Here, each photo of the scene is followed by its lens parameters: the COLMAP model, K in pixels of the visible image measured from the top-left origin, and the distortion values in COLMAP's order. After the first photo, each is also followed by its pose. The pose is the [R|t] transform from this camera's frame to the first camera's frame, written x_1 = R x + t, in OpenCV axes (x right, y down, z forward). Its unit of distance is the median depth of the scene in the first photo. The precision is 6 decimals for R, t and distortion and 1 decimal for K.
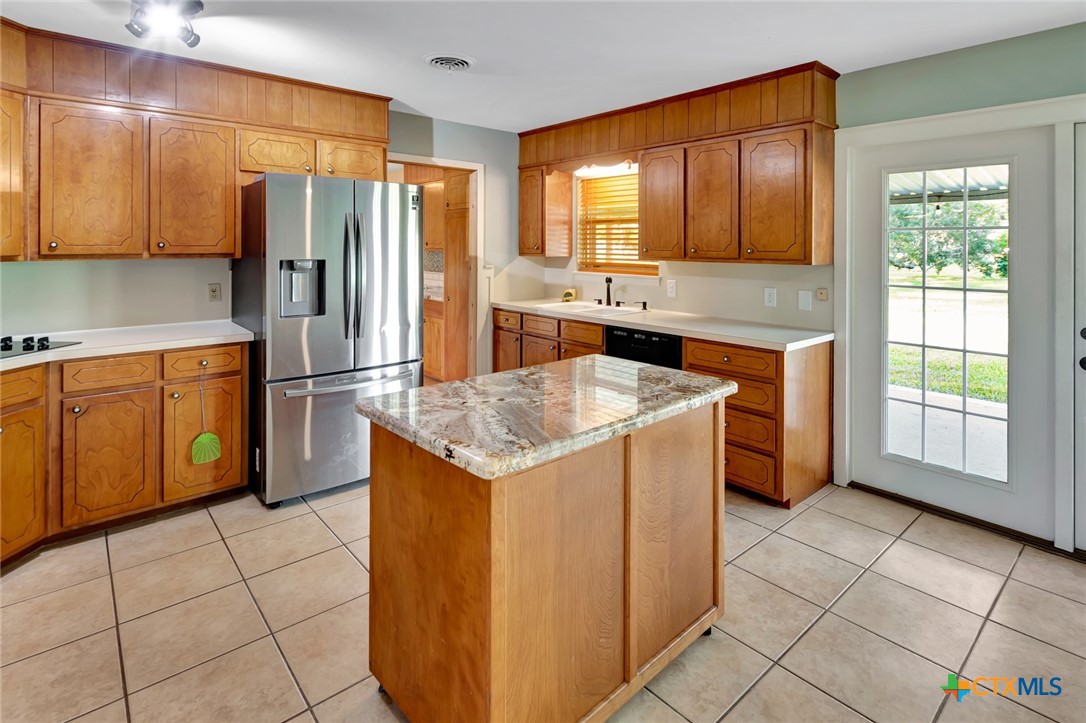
lens RADIAL K [[547.0, 0, 551.9], [0, 547.0, 241.6], [0, 0, 1]] dist [0.000383, -0.000854]
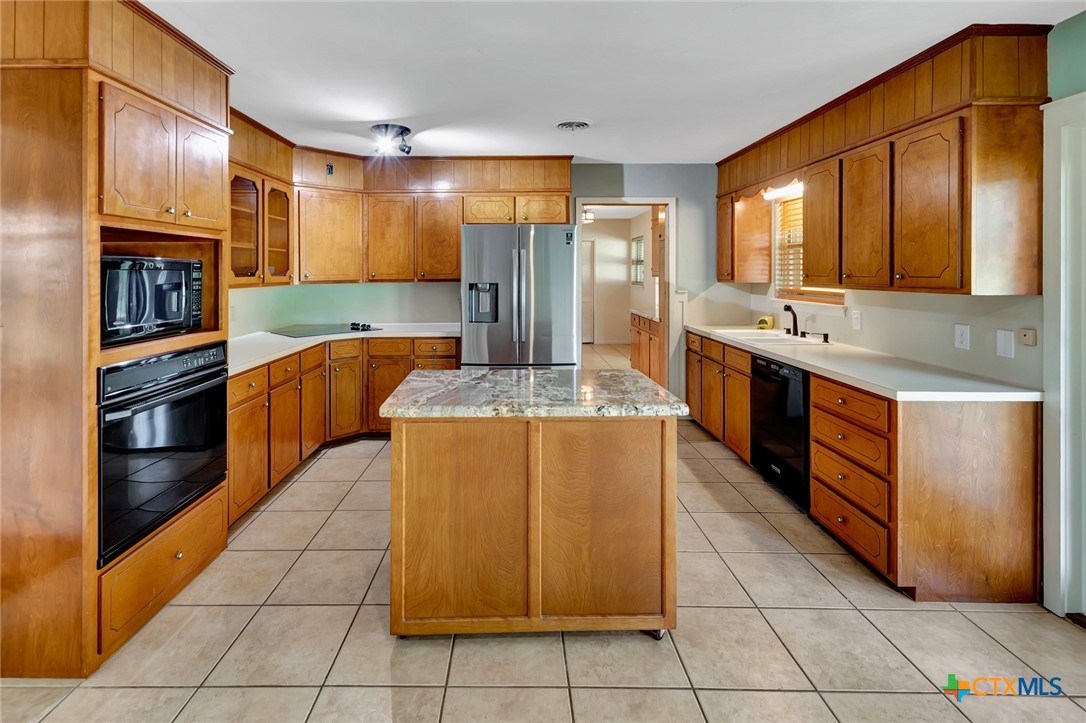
lens RADIAL K [[499.1, 0, 509.3], [0, 499.1, 271.3], [0, 0, 1]] dist [0.003980, 0.000521]
pose [[0.745983, -0.009050, -0.665904, 0.423375], [0.011647, 0.999932, -0.000542, 0.002623], [0.665864, -0.007351, 0.746037, 0.054682]]
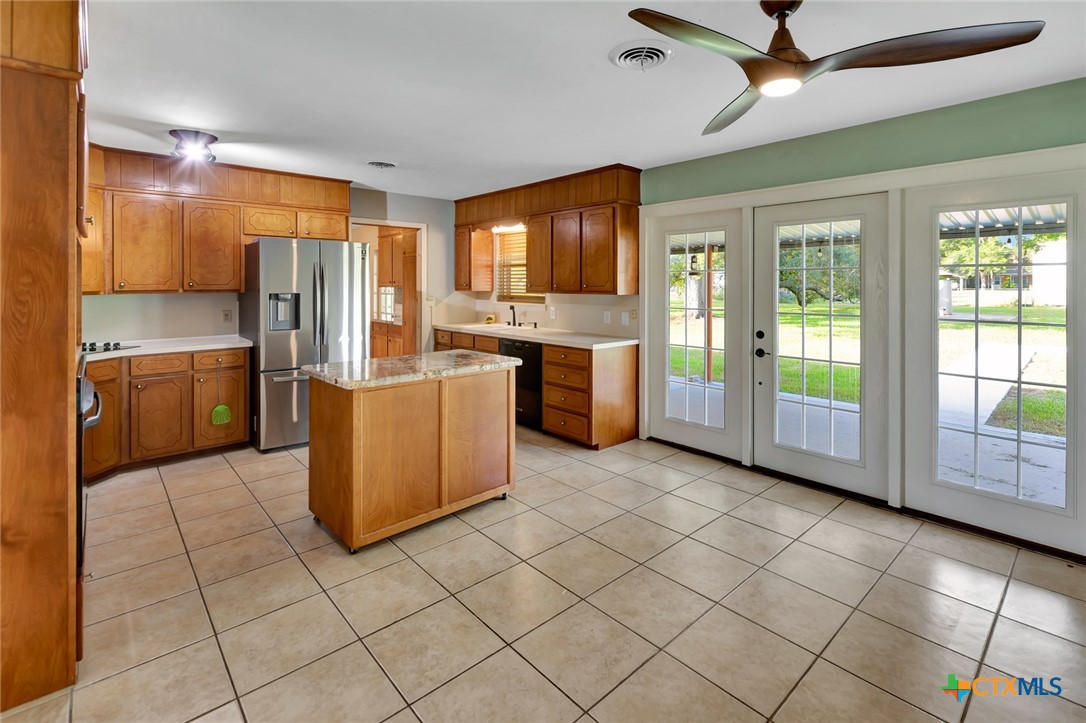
lens RADIAL K [[500.1, 0, 552.2], [0, 500.1, 278.2], [0, 0, 1]] dist [0.002744, 0.000152]
pose [[0.999815, -0.005090, 0.018544, 0.243340], [0.005121, 0.999986, -0.001655, -0.002671], [-0.018535, 0.001750, 0.999827, -0.377995]]
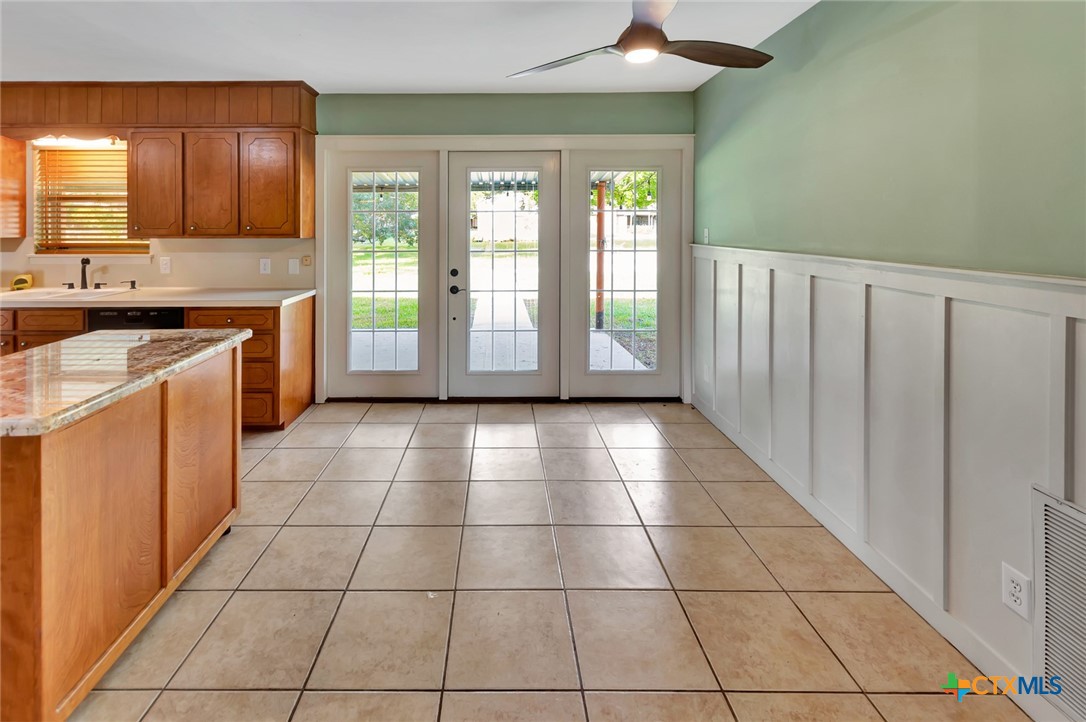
lens RADIAL K [[503.9, 0, 499.3], [0, 503.9, 223.9], [0, 0, 1]] dist [0.002815, -0.000069]
pose [[0.663322, -0.004499, 0.748321, -0.096321], [-0.000114, 0.999981, 0.006113, 0.001455], [-0.748334, -0.004140, 0.663309, -0.133489]]
